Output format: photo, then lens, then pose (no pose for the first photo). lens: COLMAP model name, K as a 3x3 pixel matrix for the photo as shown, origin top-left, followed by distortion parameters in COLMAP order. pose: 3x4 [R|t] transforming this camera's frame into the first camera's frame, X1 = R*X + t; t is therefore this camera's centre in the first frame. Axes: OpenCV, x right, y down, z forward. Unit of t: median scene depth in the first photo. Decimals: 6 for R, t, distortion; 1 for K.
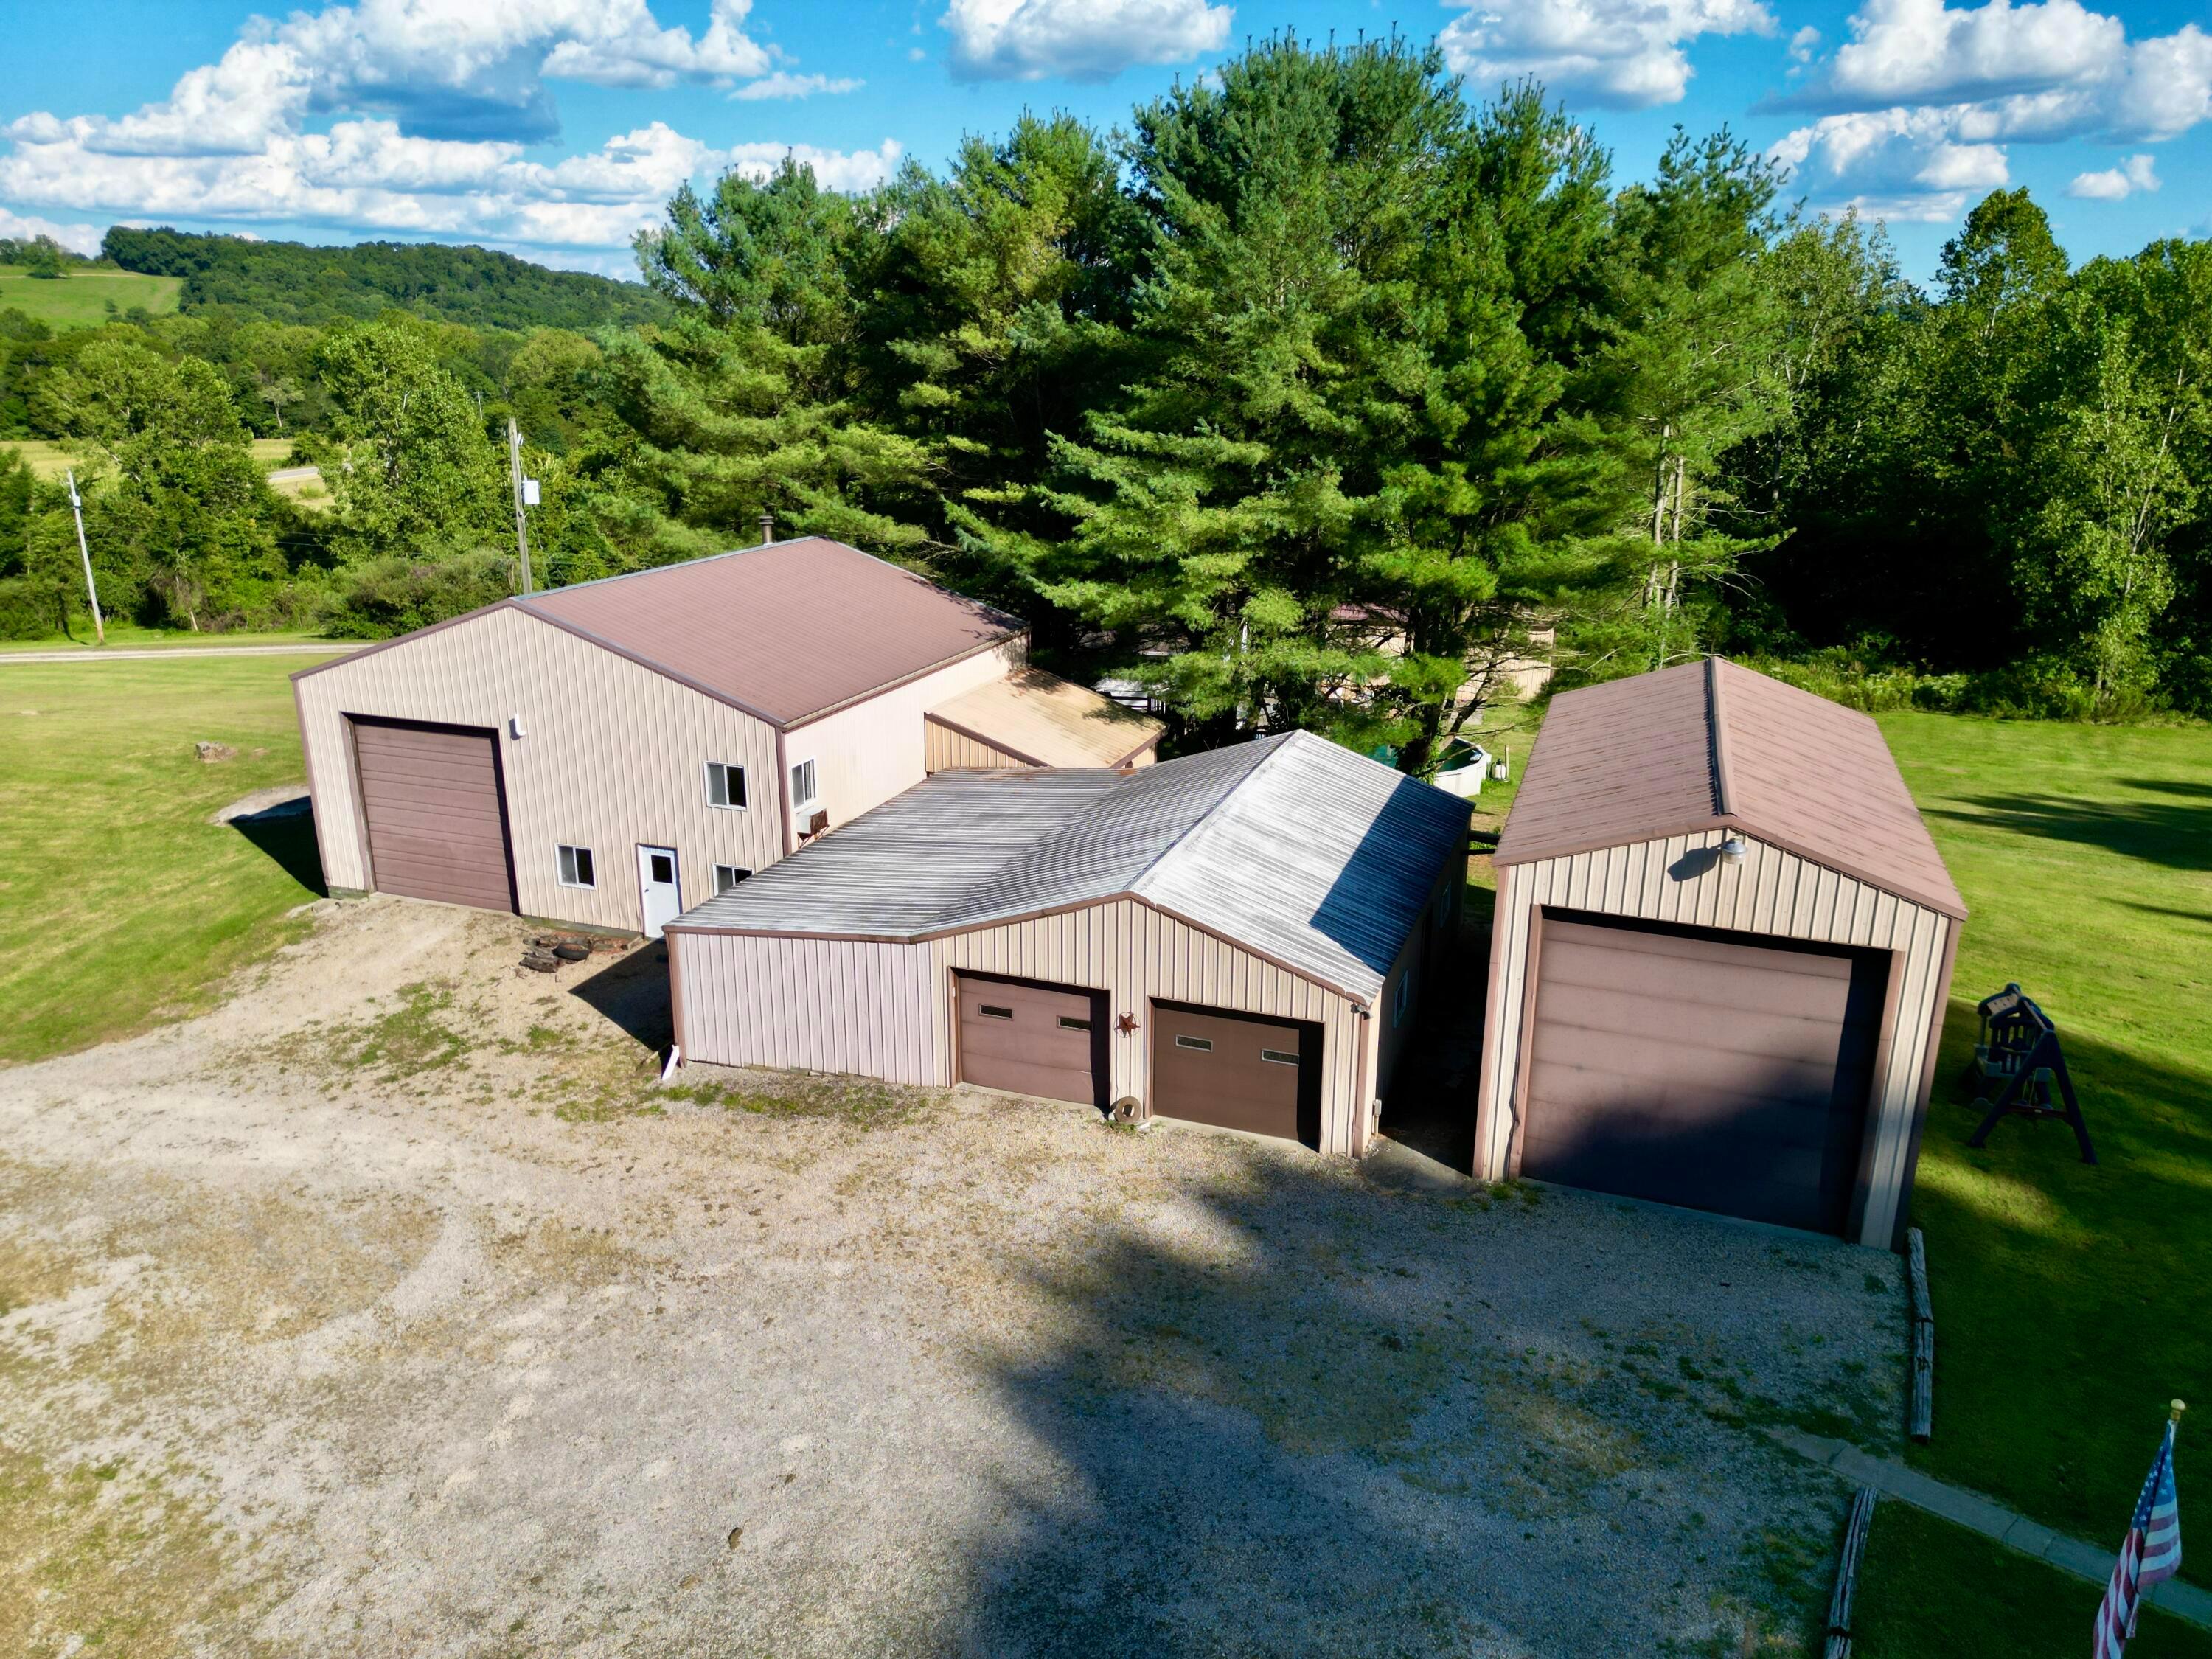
lens RADIAL K [[1566.3, 0, 1112.5], [0, 1566.3, 825.9], [0, 0, 1]] dist [0.067179, -0.066256]
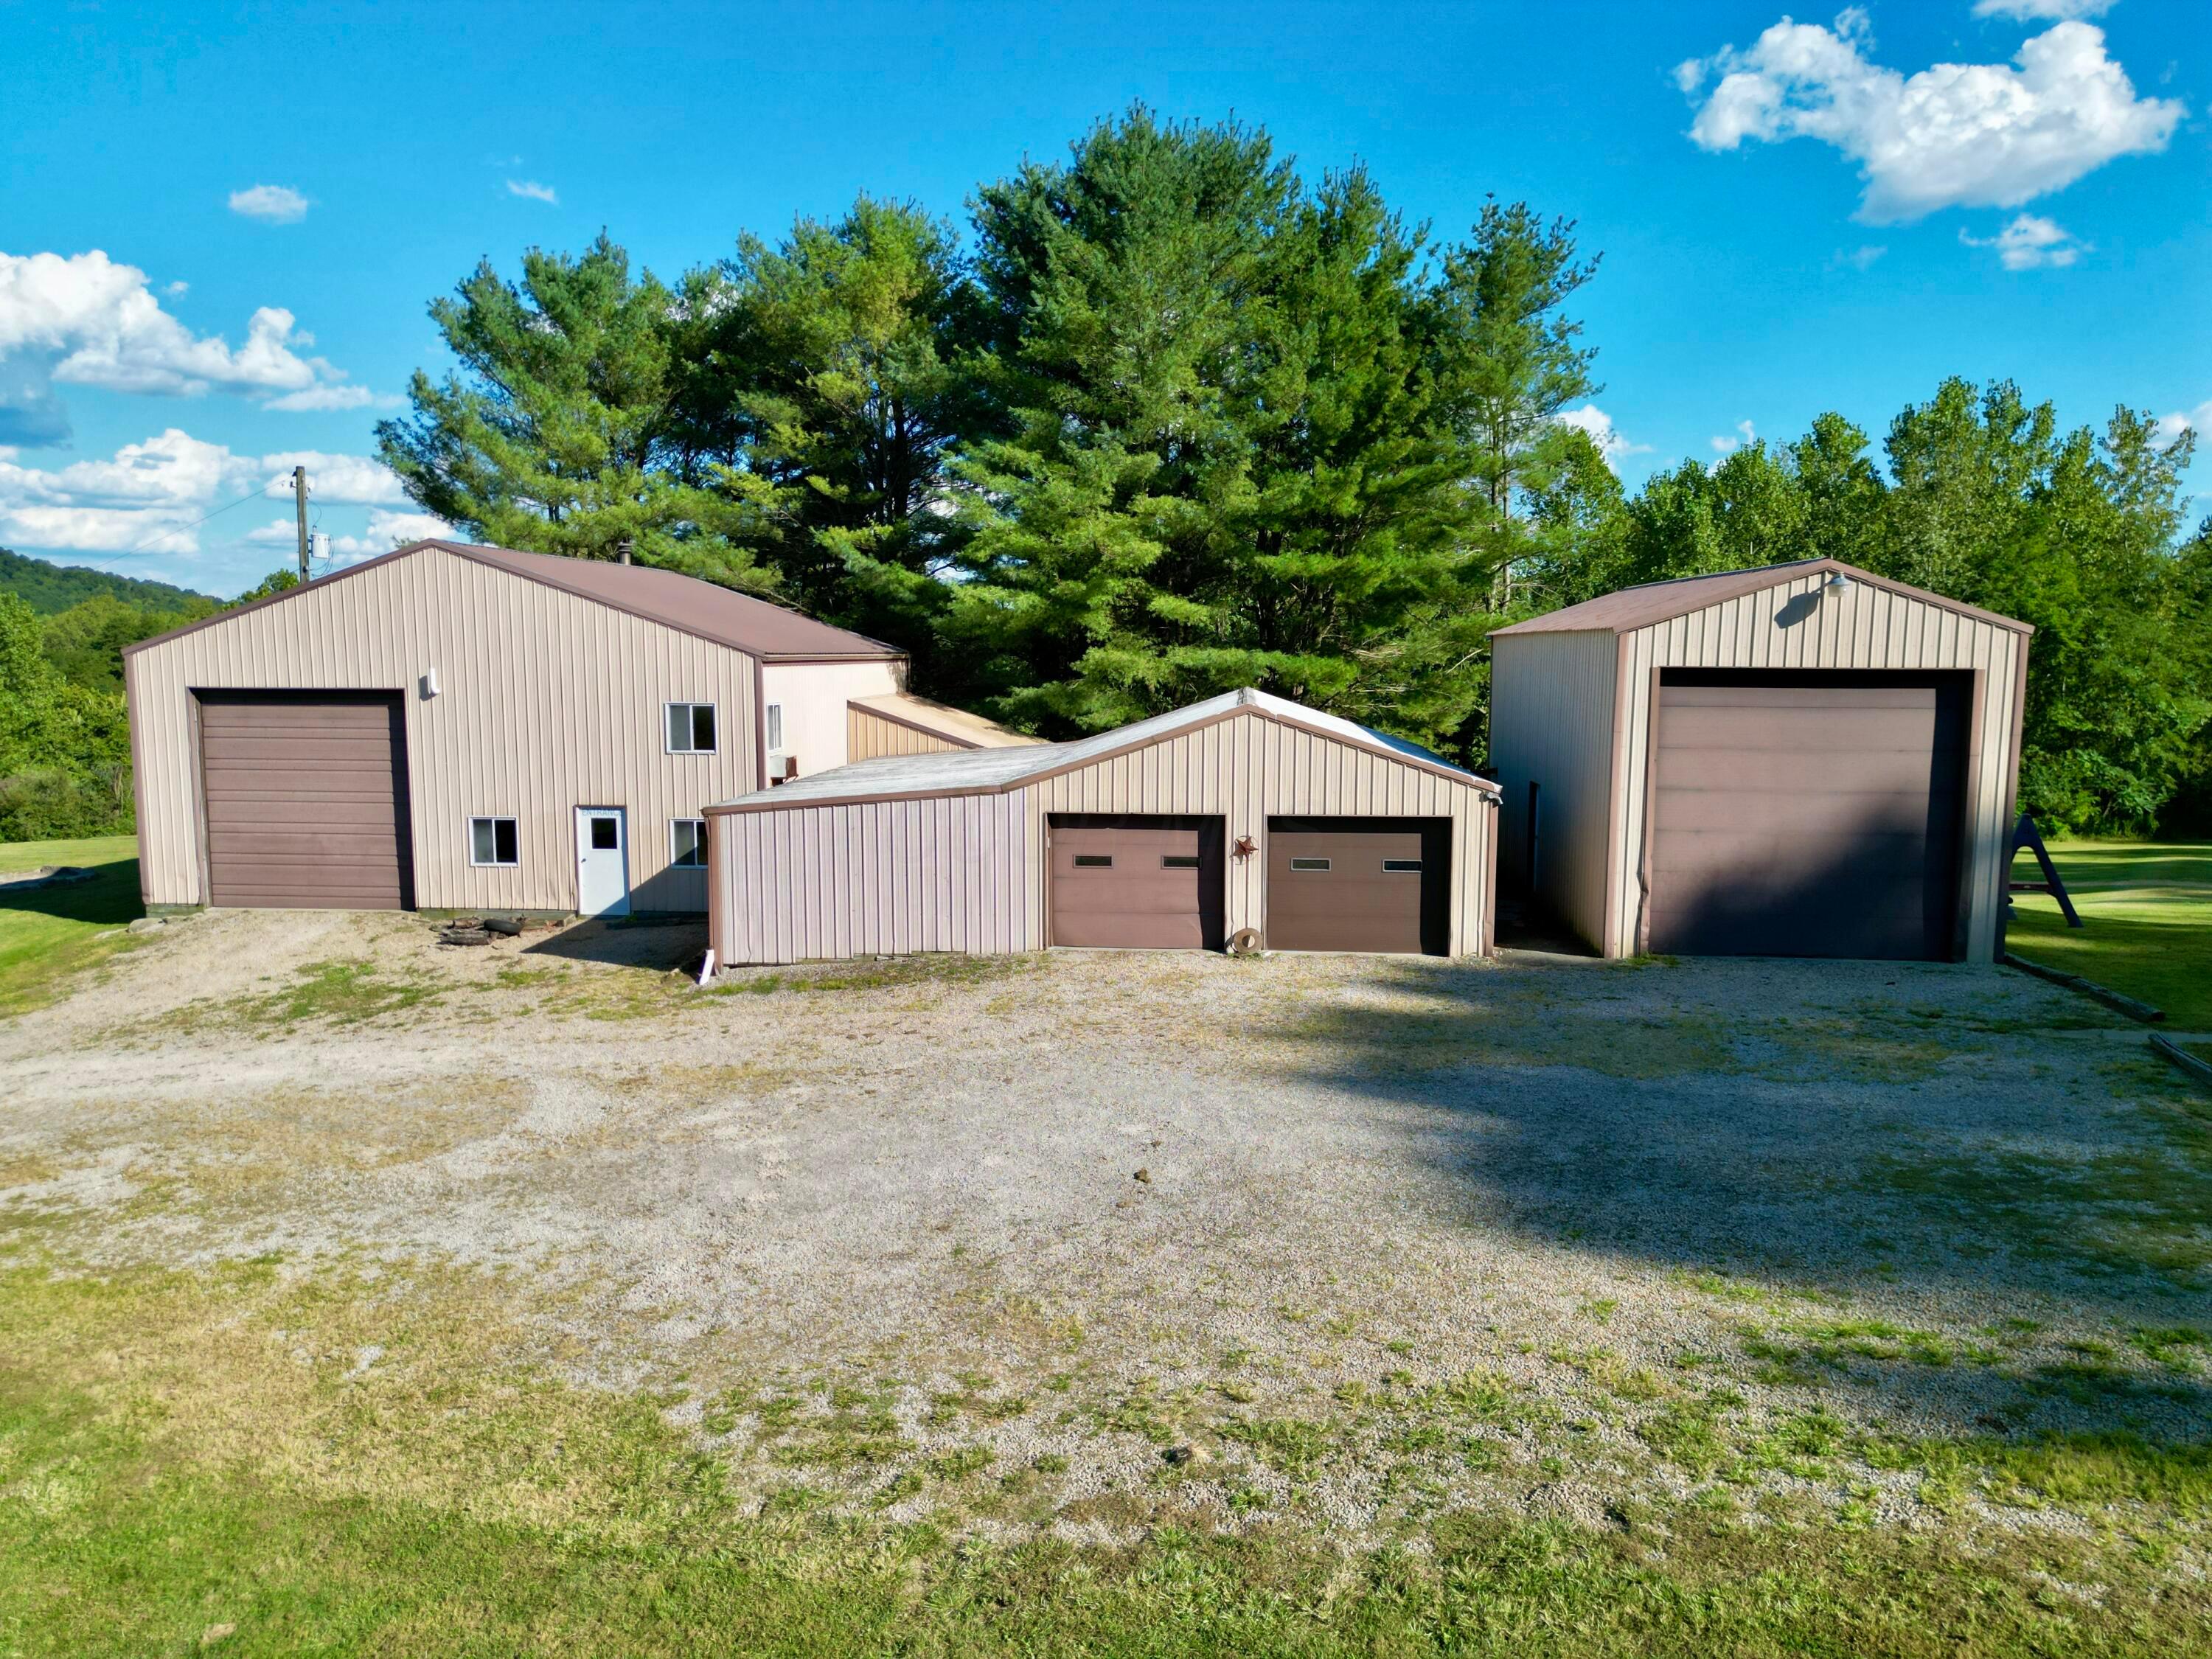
lens RADIAL K [[1566.3, 0, 1112.5], [0, 1566.3, 825.9], [0, 0, 1]] dist [0.067179, -0.066256]
pose [[0.965058, -0.031648, 0.260120, -0.311742], [0.079727, 0.981080, -0.176426, 0.267957], [-0.249615, 0.190999, 0.949322, 0.085843]]
